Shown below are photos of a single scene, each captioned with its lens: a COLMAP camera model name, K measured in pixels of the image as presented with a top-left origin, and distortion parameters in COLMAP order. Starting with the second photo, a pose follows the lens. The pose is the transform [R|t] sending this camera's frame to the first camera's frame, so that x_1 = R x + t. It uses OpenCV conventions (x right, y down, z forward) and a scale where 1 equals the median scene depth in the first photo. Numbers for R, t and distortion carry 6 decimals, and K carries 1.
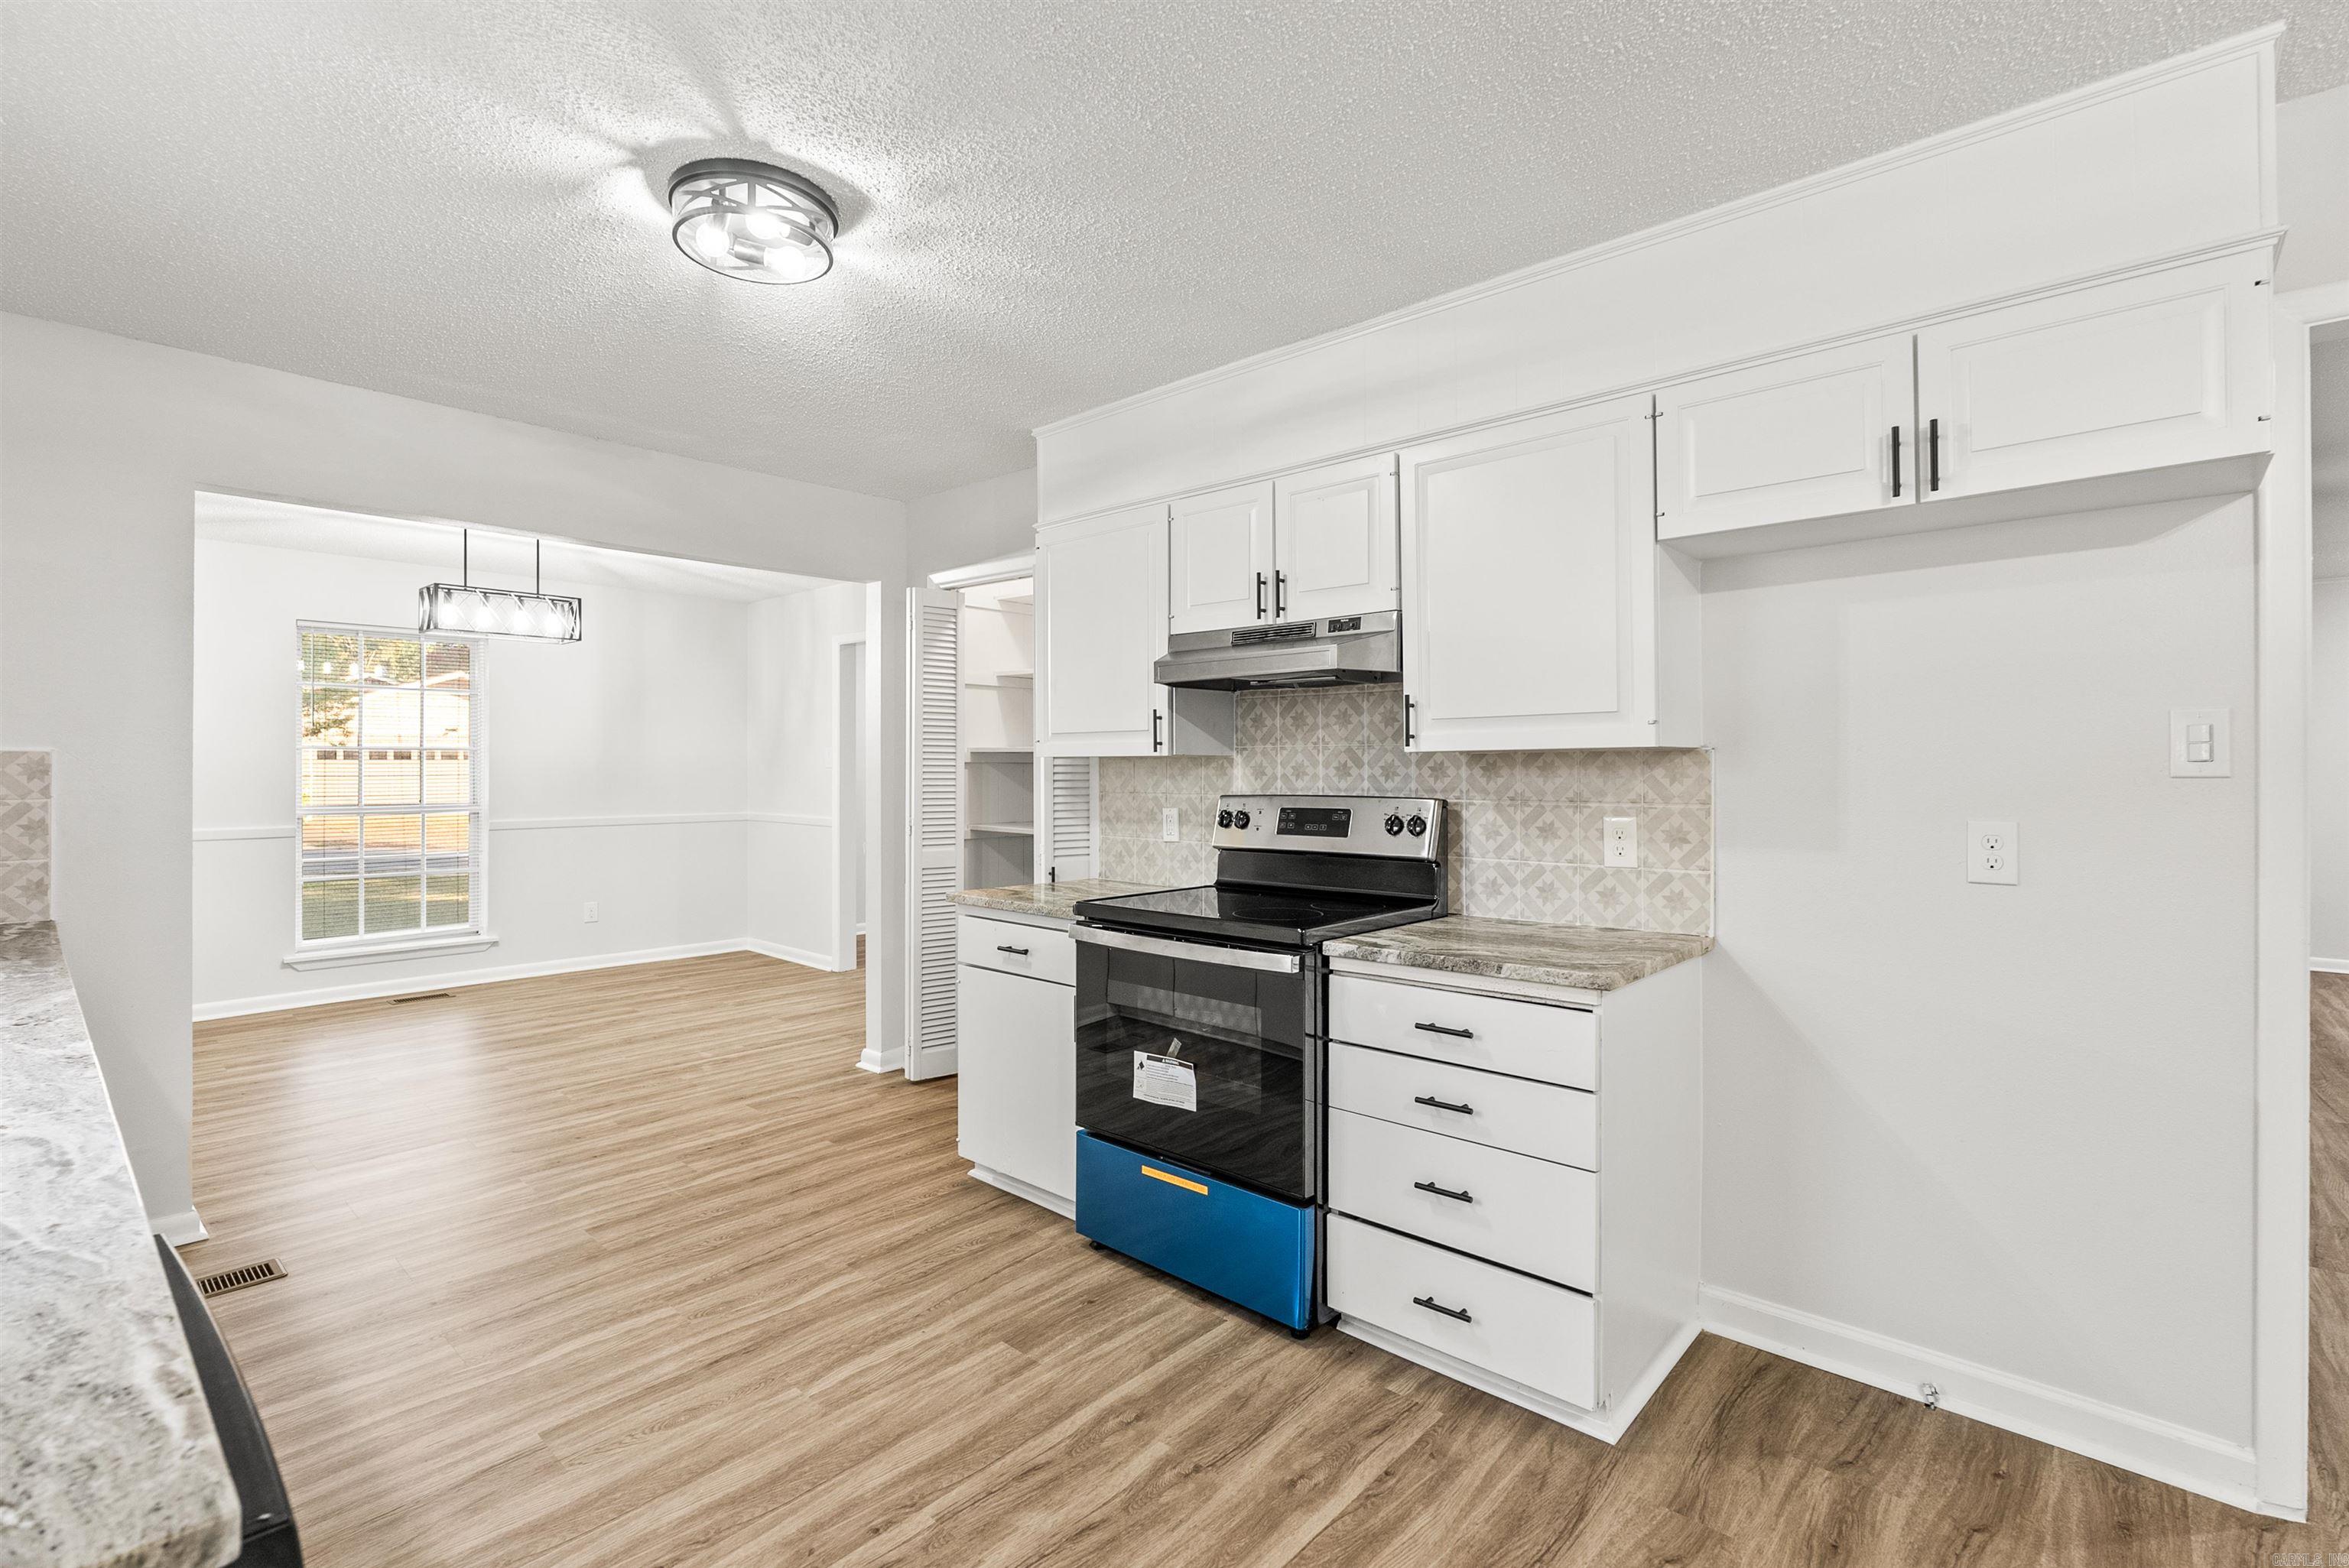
lens RADIAL K [[1051.9, 0, 1182.4], [0, 1051.9, 765.7], [0, 0, 1]] dist [-0.009362, 0.001545]
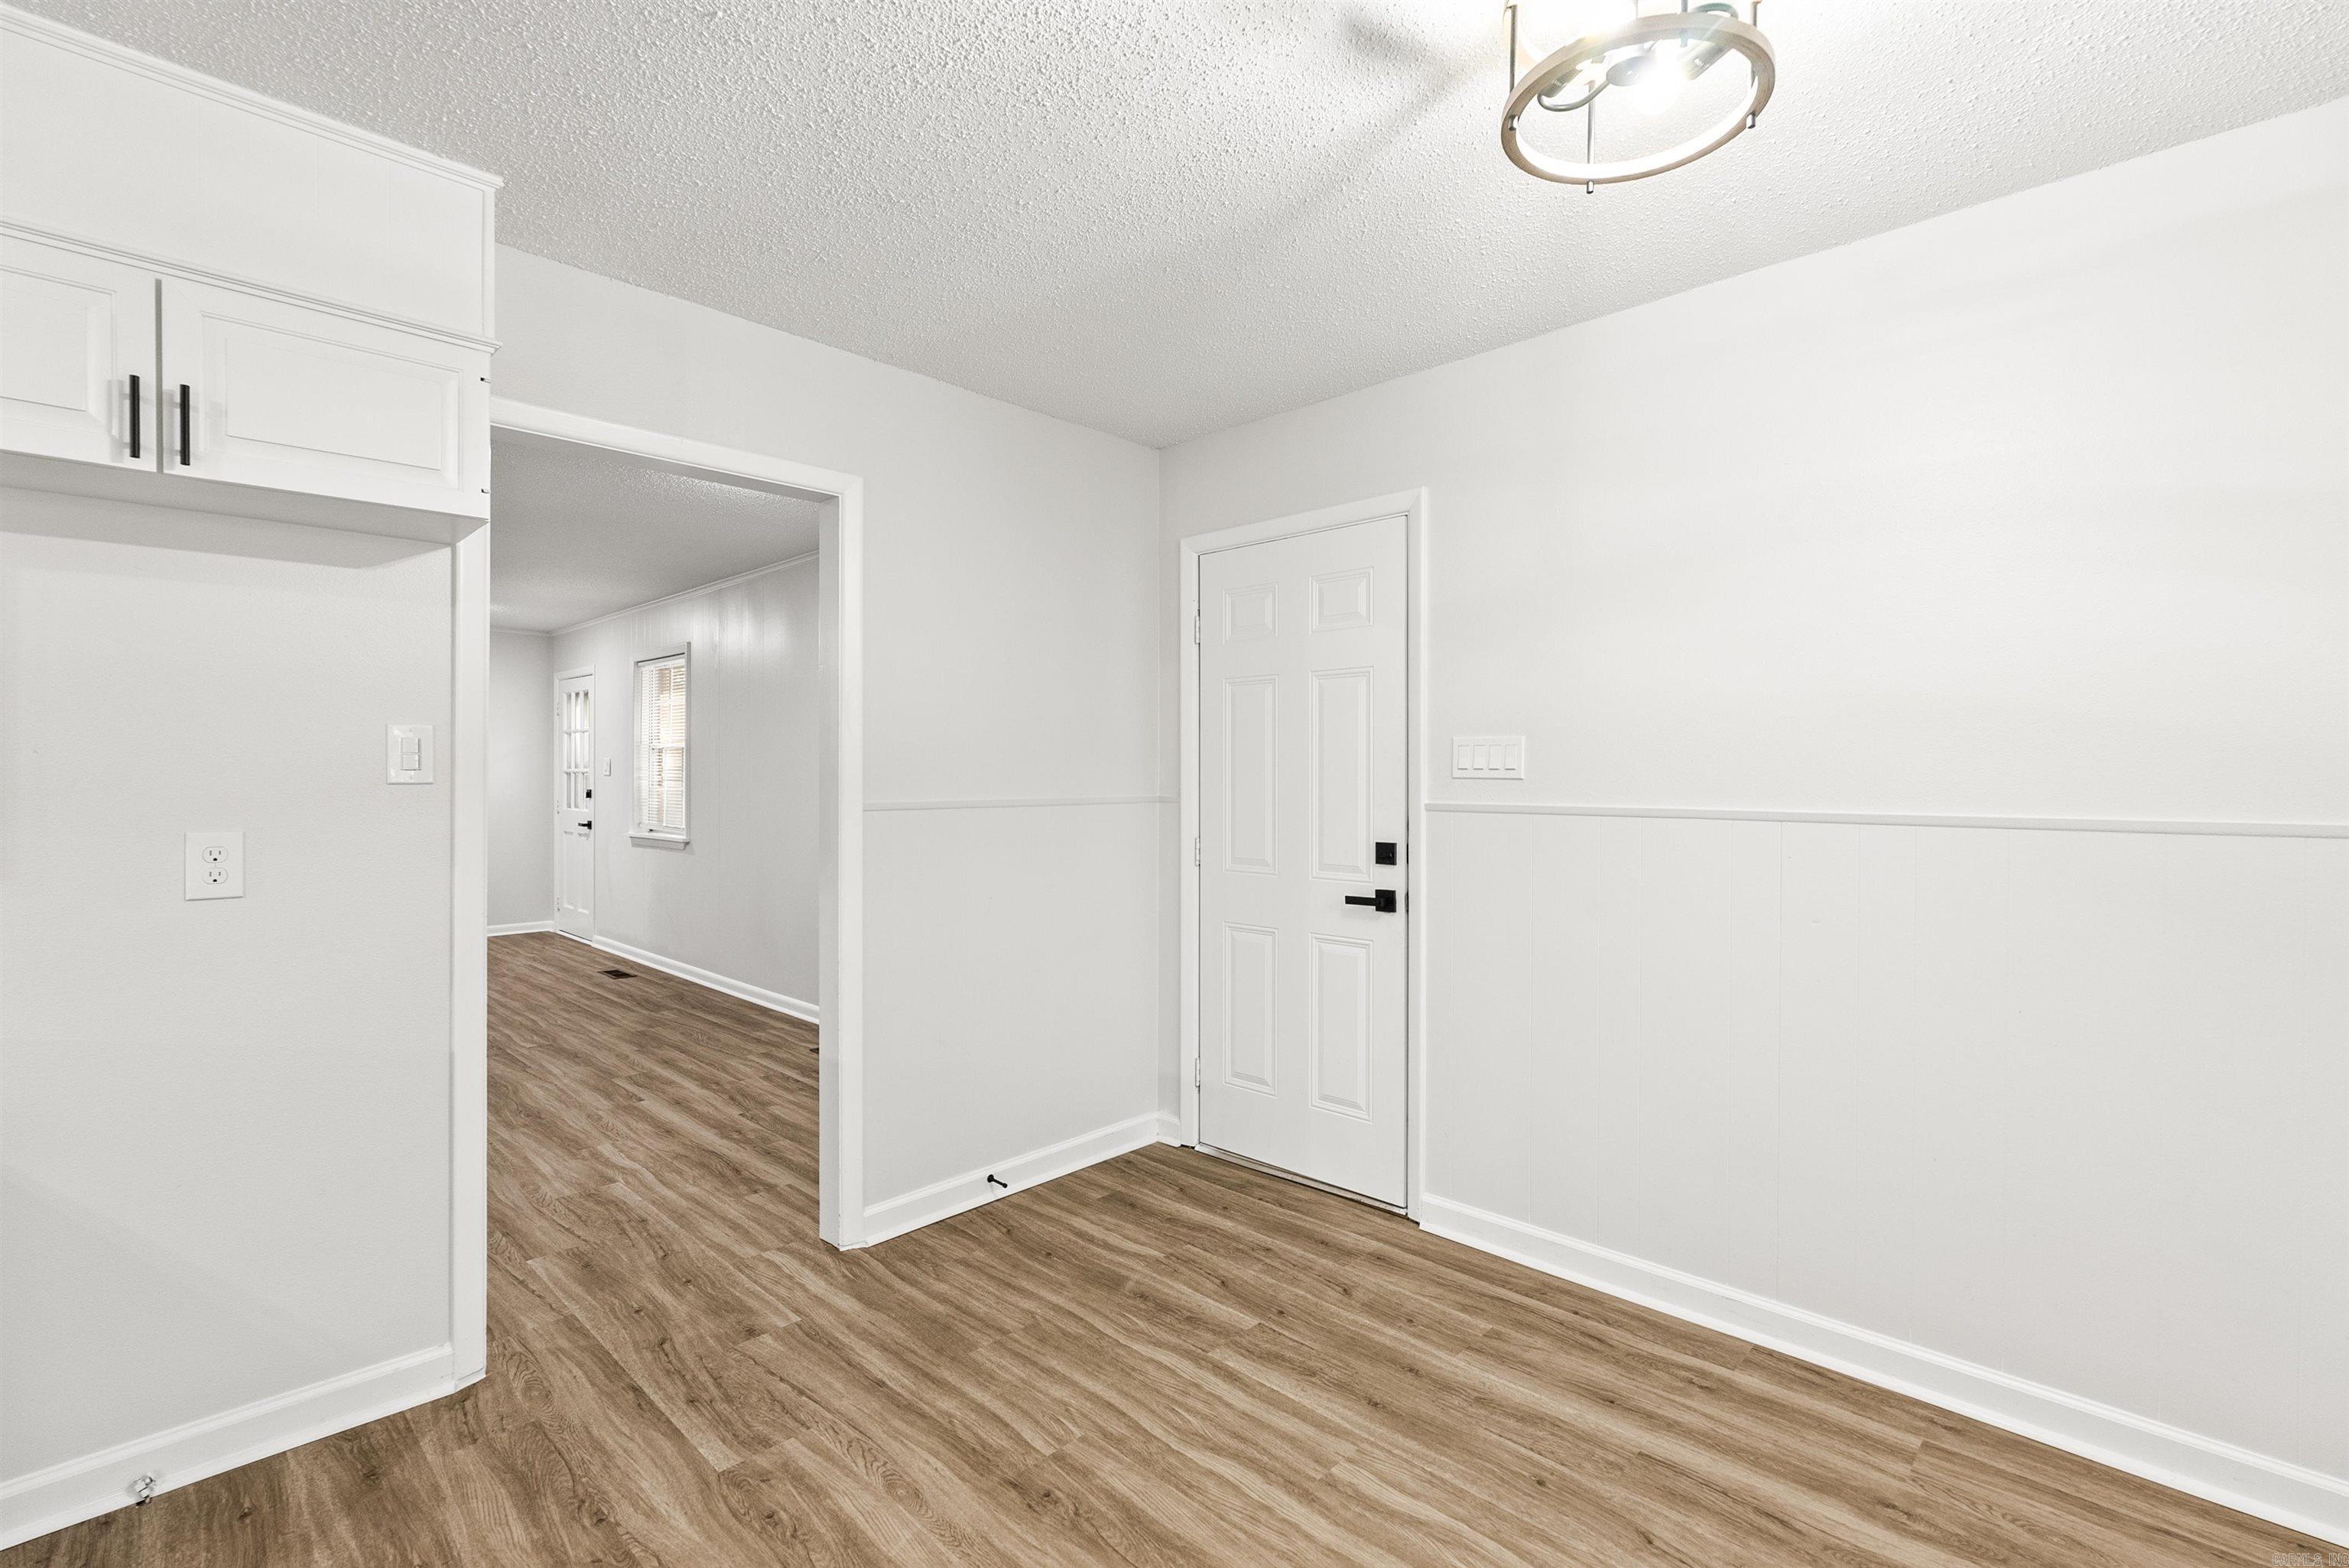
lens RADIAL K [[1051.9, 0, 1167.3], [0, 1051.9, 779.8], [0, 0, 1]] dist [-0.009362, 0.001545]
pose [[0.040767, -0.001240, 0.999168, -0.133981], [-0.004209, 0.999990, 0.001413, 0.001772], [-0.999160, -0.004263, 0.040761, 0.117714]]
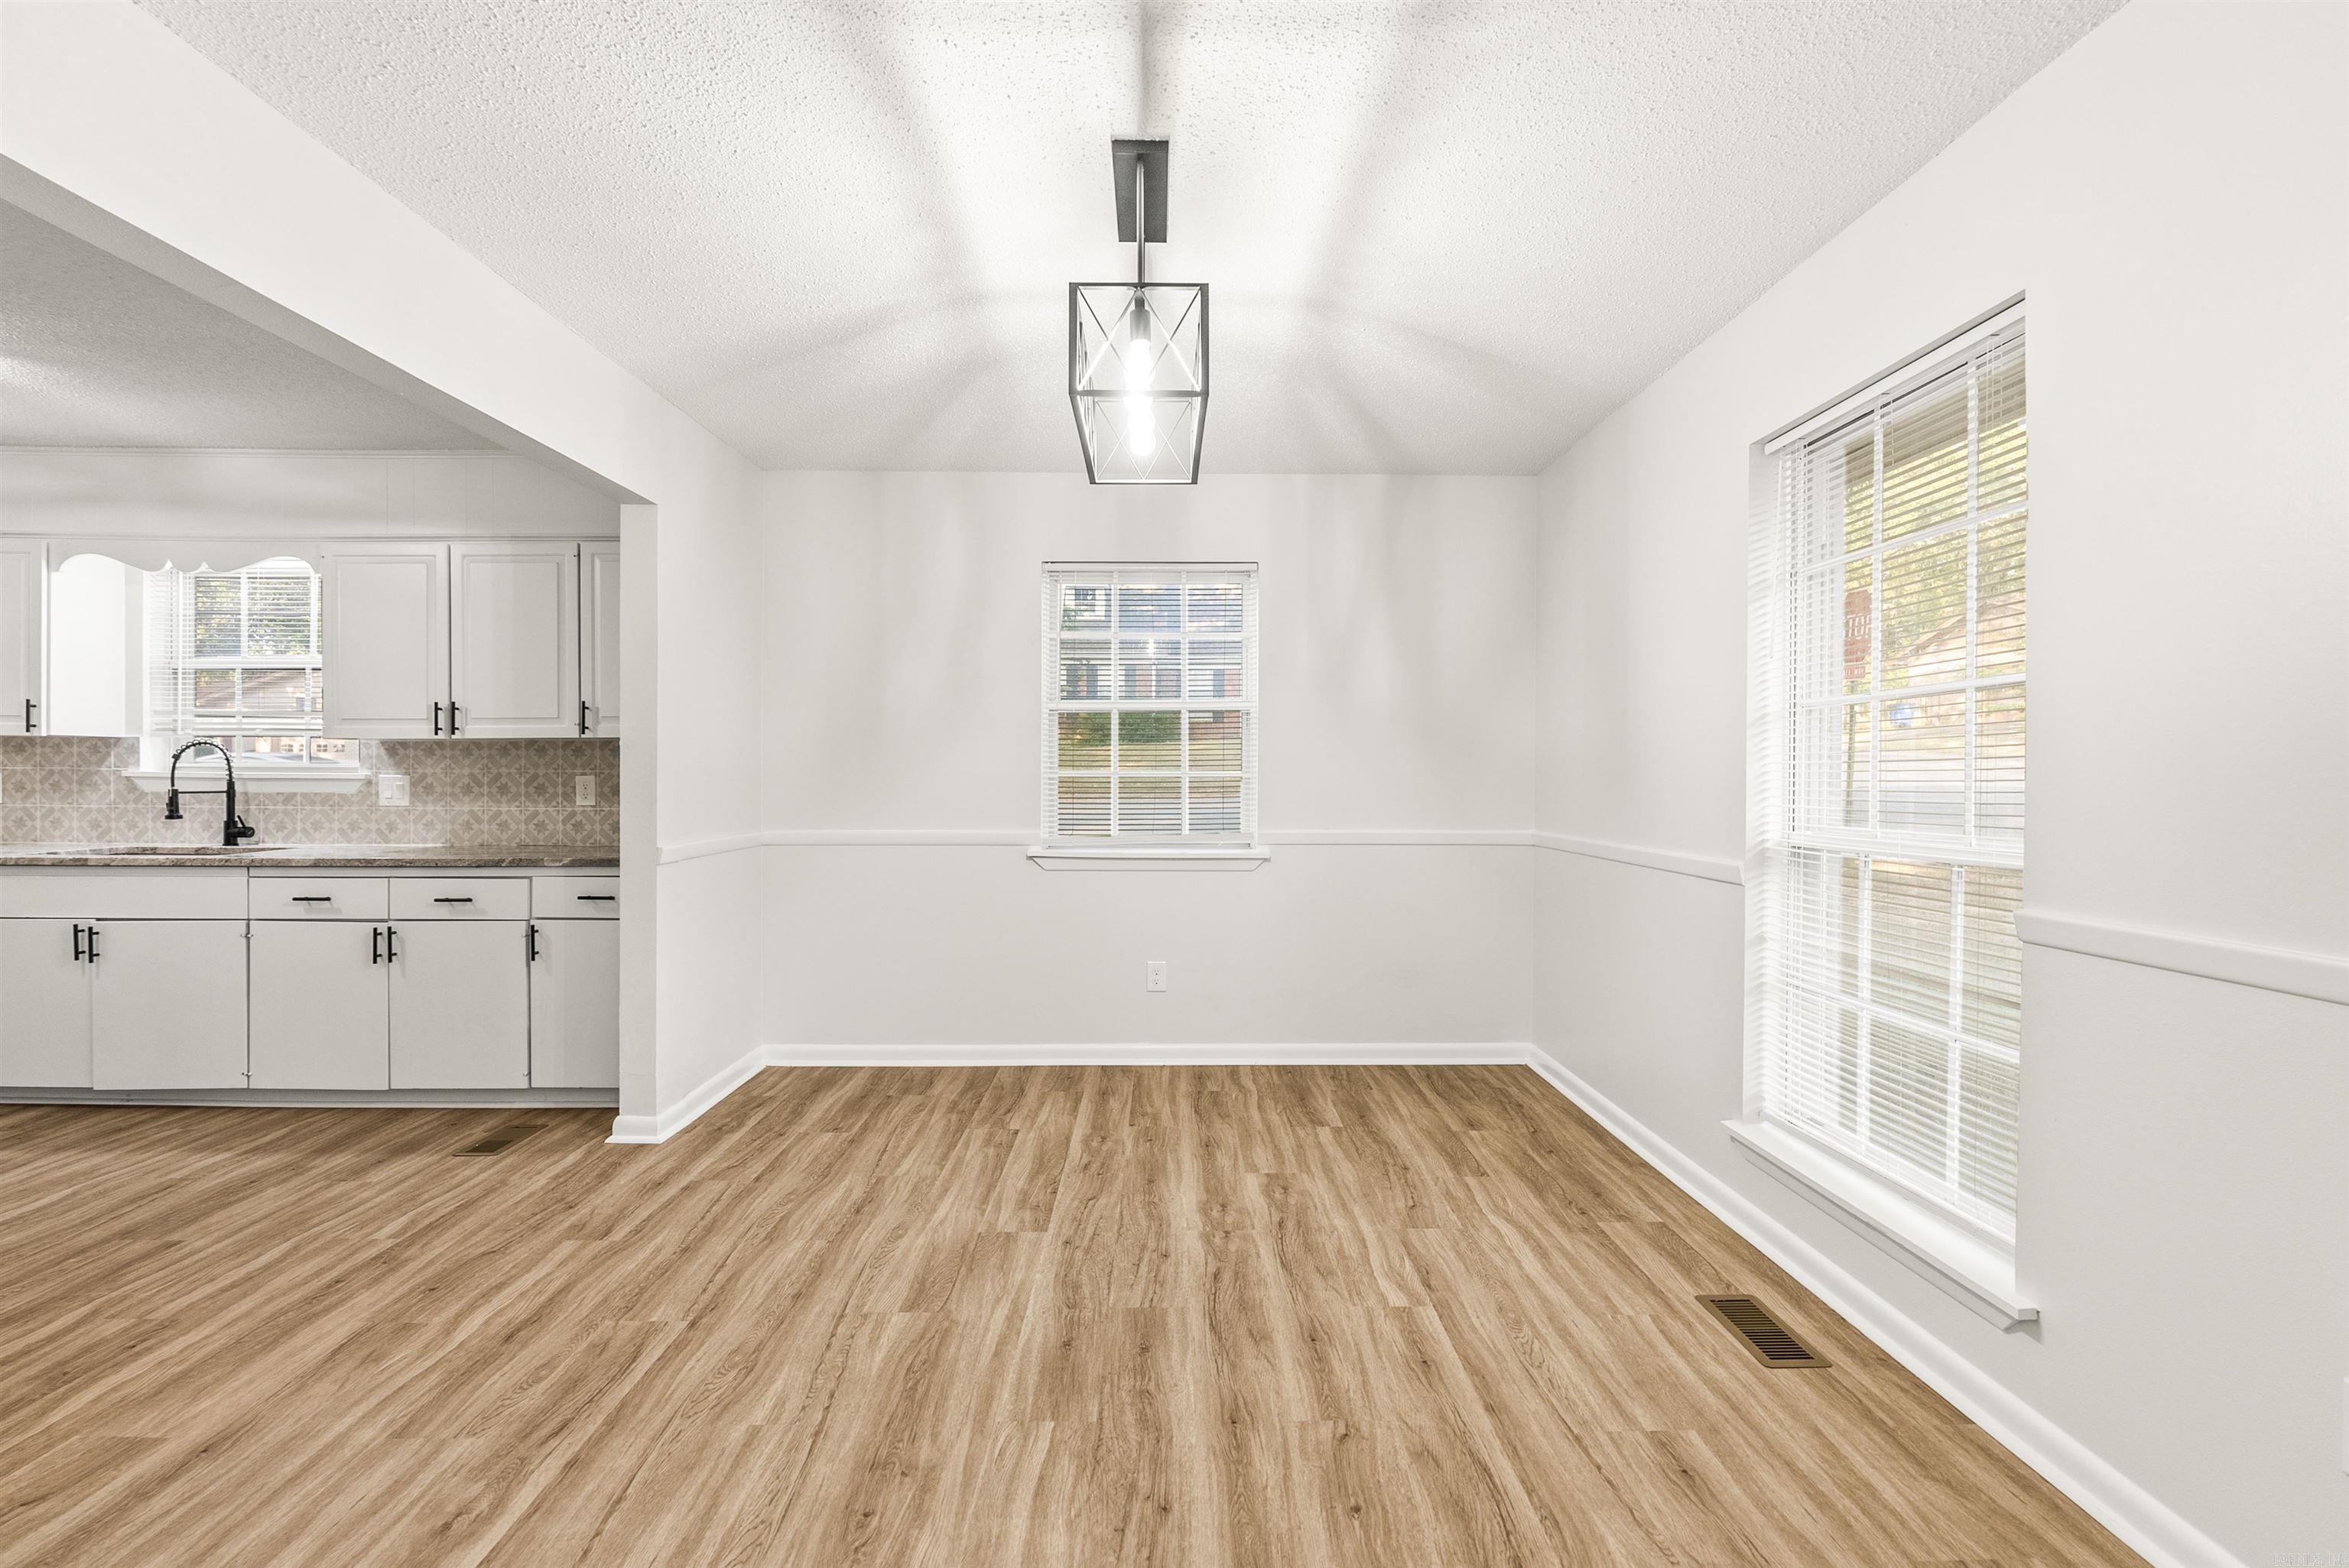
lens RADIAL K [[1051.9, 0, 1187.2], [0, 1051.9, 780.3], [0, 0, 1]] dist [-0.009362, 0.001545]
pose [[-0.737988, 0.000666, -0.674814, -0.832083], [-0.003780, 0.999980, 0.005121, 0.044941], [0.674803, 0.006330, -0.737970, 3.131516]]
